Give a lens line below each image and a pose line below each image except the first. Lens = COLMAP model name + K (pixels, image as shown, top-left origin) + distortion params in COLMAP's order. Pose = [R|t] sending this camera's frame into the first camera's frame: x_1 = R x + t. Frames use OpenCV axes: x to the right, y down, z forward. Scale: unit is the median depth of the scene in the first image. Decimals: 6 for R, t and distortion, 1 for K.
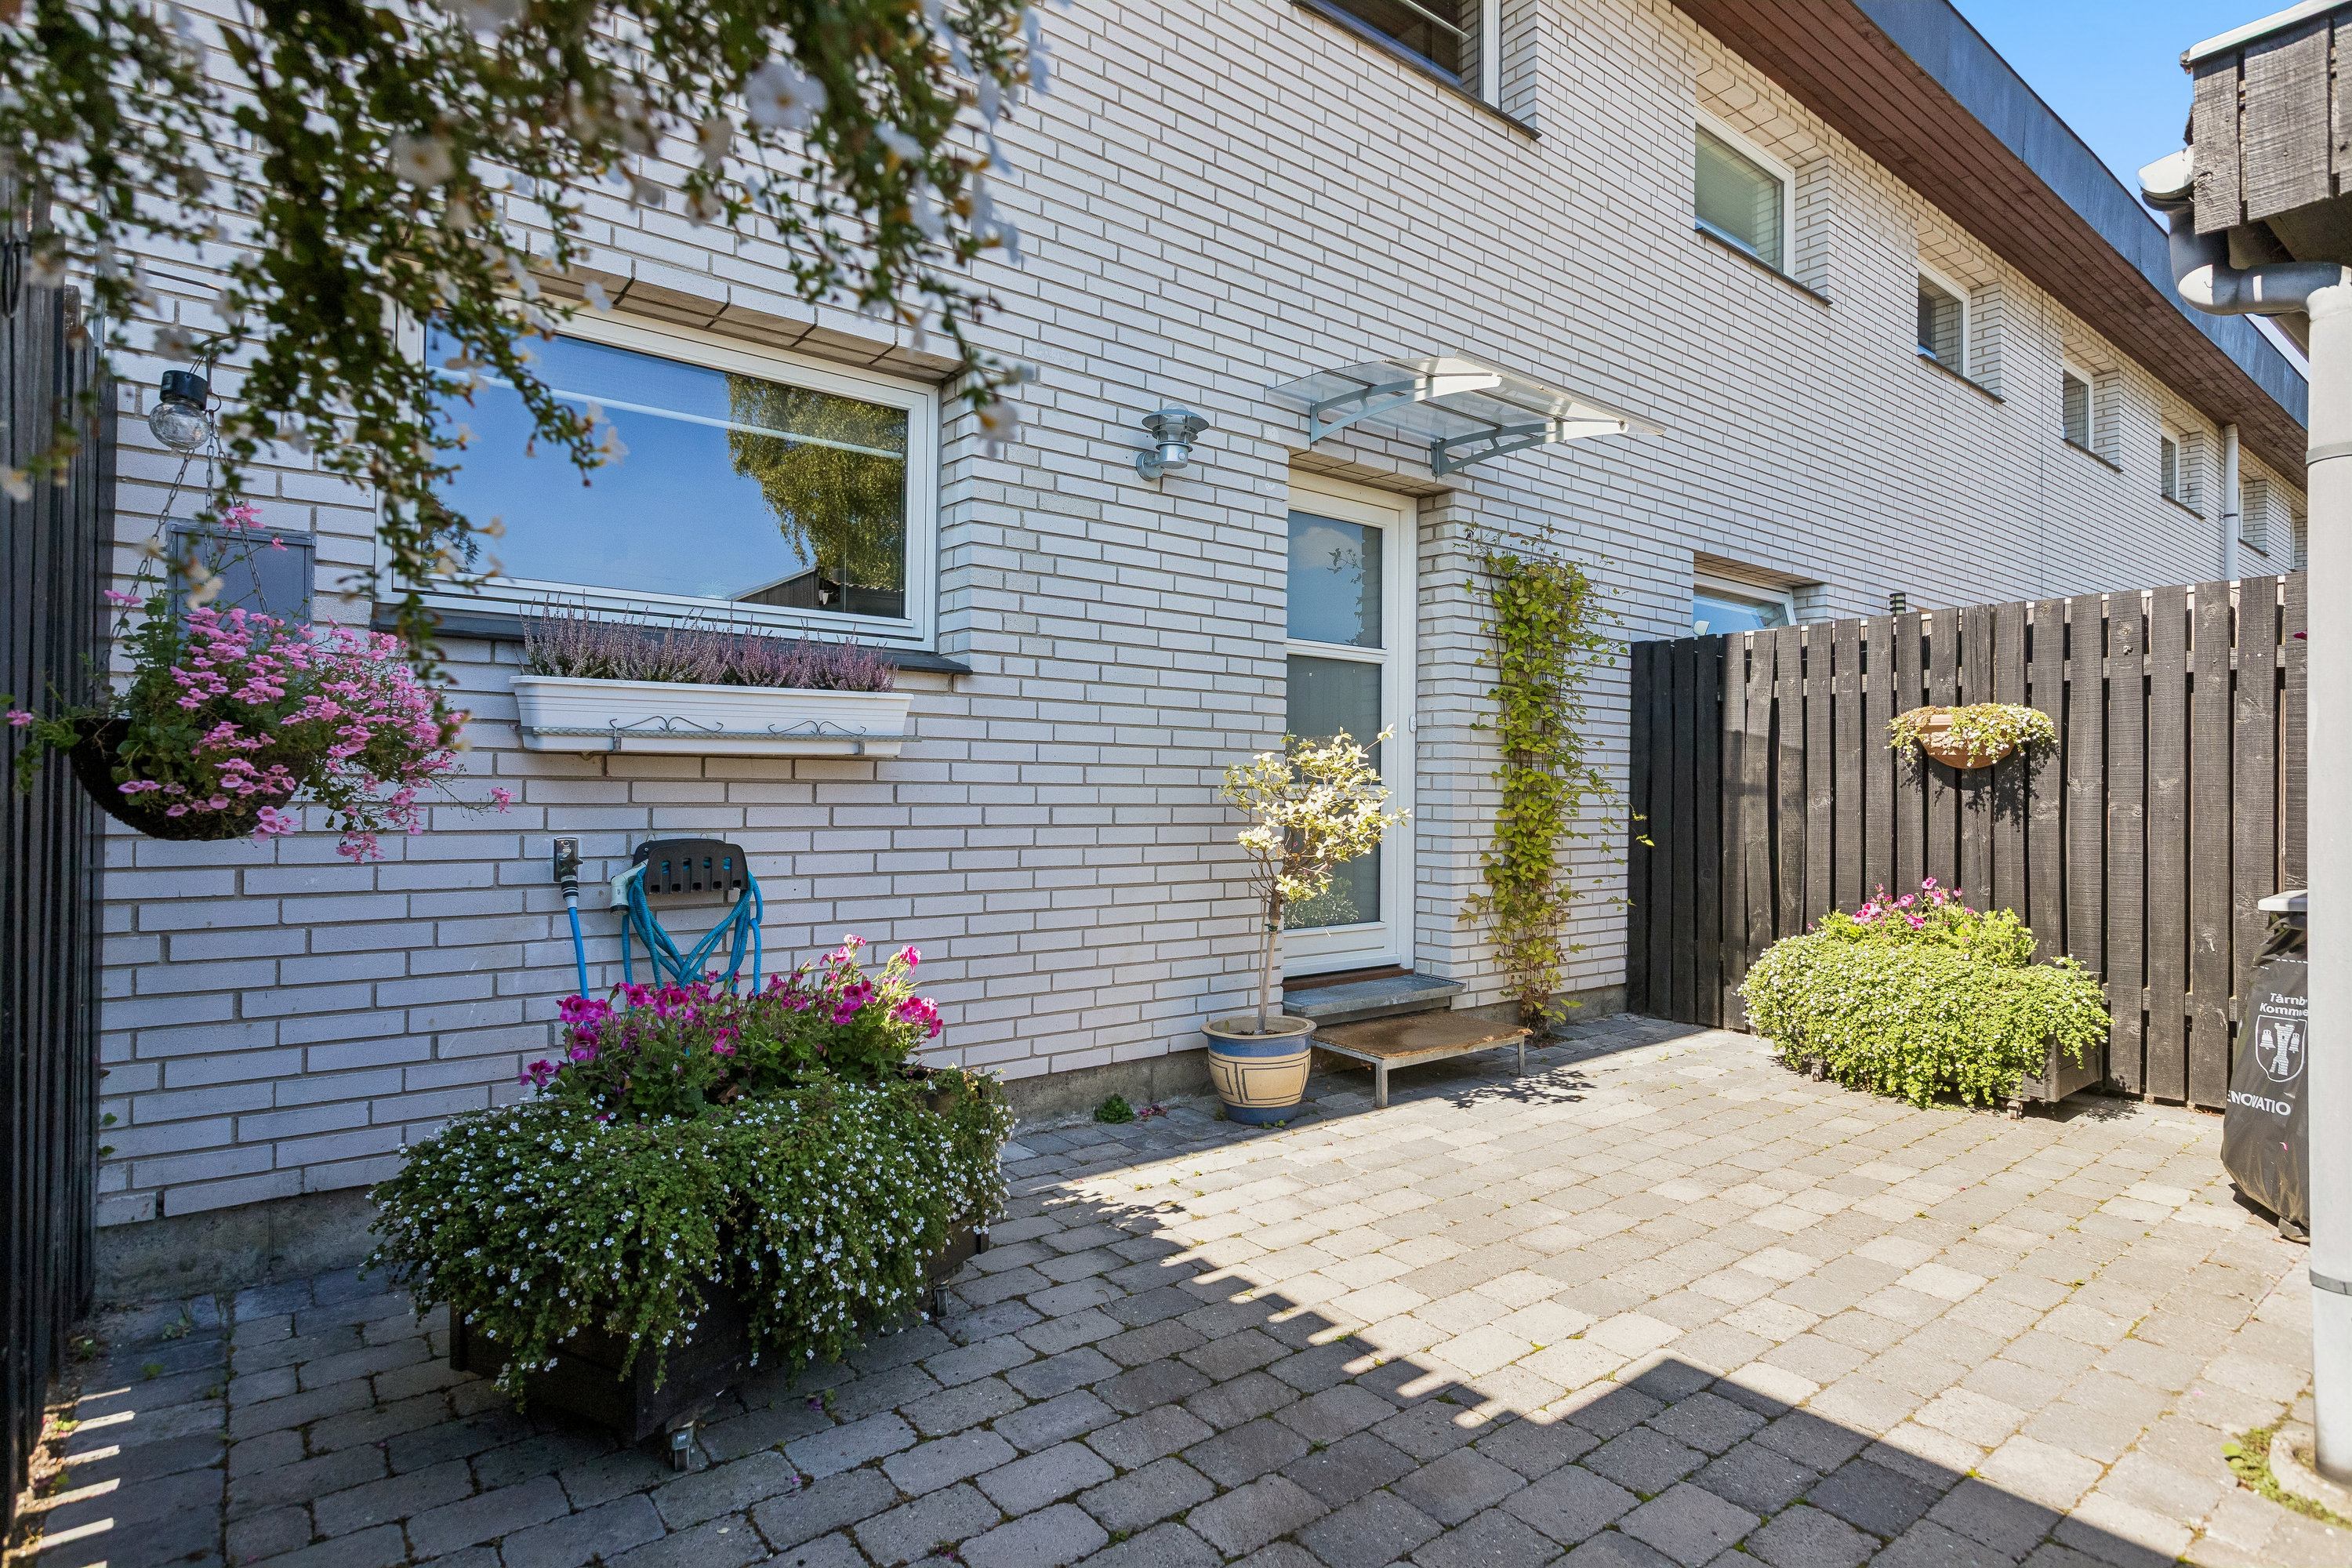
lens RADIAL K [[1204.8, 0, 1178.6], [0, 1204.8, 786.6], [0, 0, 1]] dist [0.002568, 0.000066]
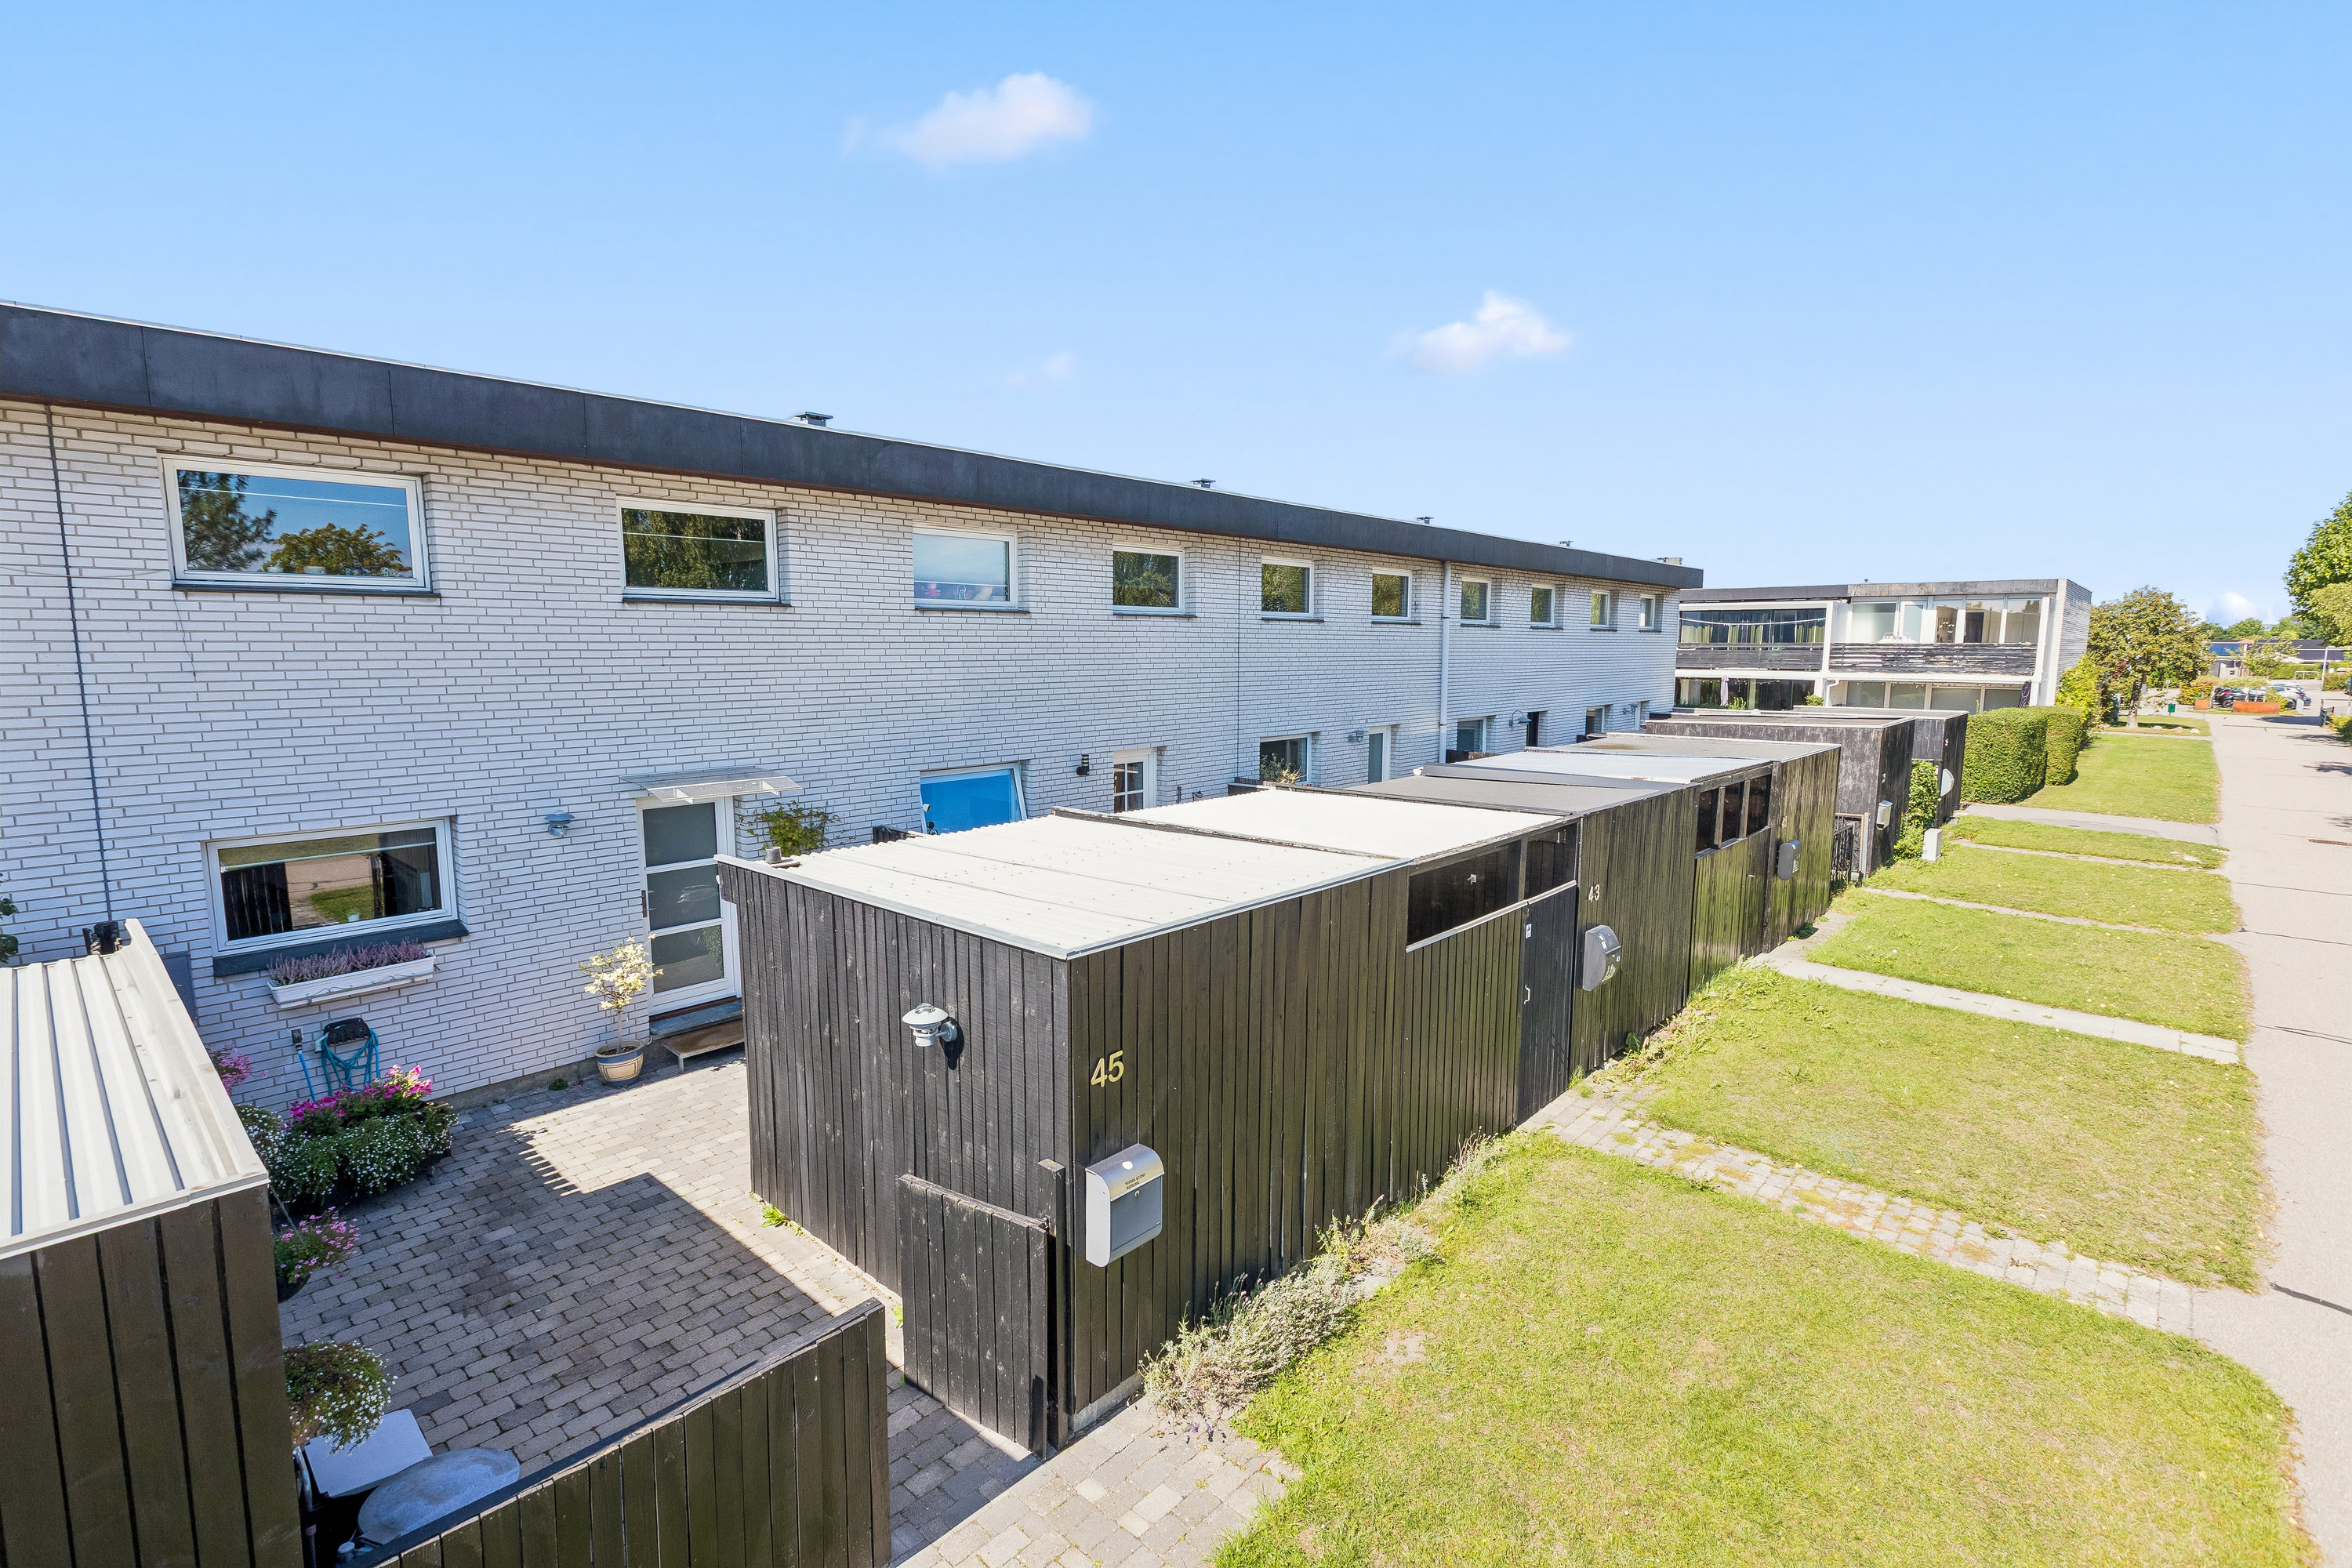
lens RADIAL K [[1089.8, 0, 1171.0], [0, 1089.8, 781.3], [0, 0, 1]] dist [-0.001702, -0.000282]
pose [[0.987344, -0.028490, 0.156013, 1.152553], [0.008193, 0.991582, 0.129222, -0.849225], [-0.158381, -0.126309, 0.979266, -1.780557]]
